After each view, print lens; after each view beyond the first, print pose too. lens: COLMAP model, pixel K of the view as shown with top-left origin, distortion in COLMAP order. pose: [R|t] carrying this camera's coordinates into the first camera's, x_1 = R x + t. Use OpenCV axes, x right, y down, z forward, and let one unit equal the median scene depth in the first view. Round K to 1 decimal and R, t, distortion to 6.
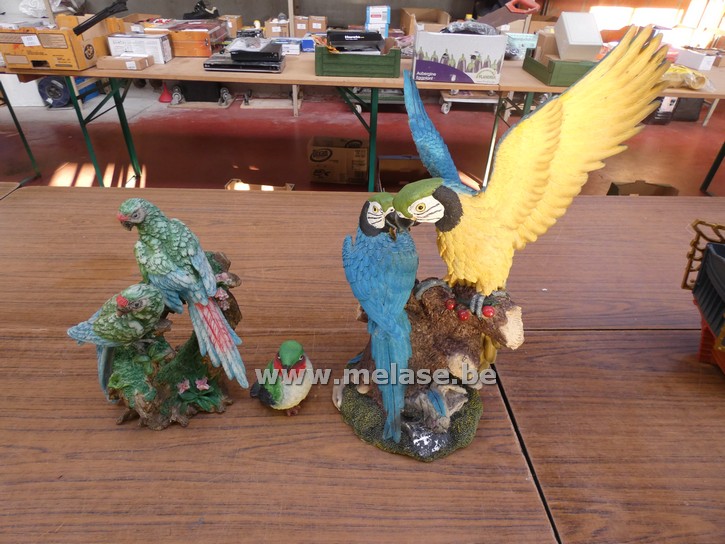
lens RADIAL K [[426.7, 0, 365.4], [0, 426.7, 272.4], [0, 0, 1]] dist [-0.005501, -0.004022]
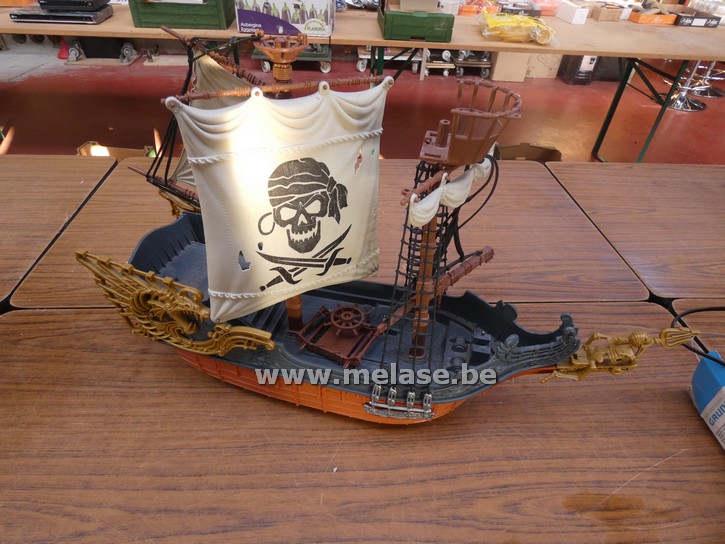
lens RADIAL K [[426.7, 0, 361.7], [0, 426.7, 274.3], [0, 0, 1]] dist [-0.005501, -0.004022]
pose [[0.999600, -0.007774, 0.027209, 0.347398], [0.005459, 0.996437, 0.084167, -0.003770], [-0.027767, -0.083985, 0.996080, 0.027879]]
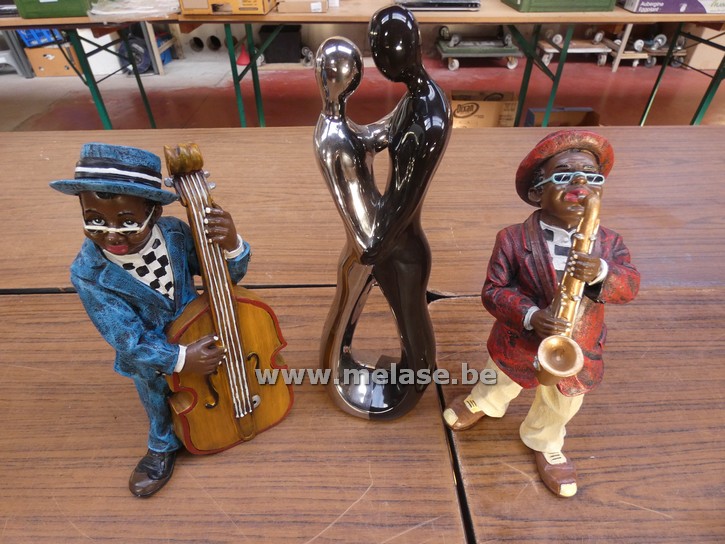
lens RADIAL K [[426.7, 0, 364.1], [0, 426.7, 269.0], [0, 0, 1]] dist [-0.005501, -0.004022]
pose [[0.999278, -0.025818, -0.027866, -0.426841], [0.027419, 0.997901, 0.058661, 0.007323], [0.026293, -0.059382, 0.997889, 0.086907]]
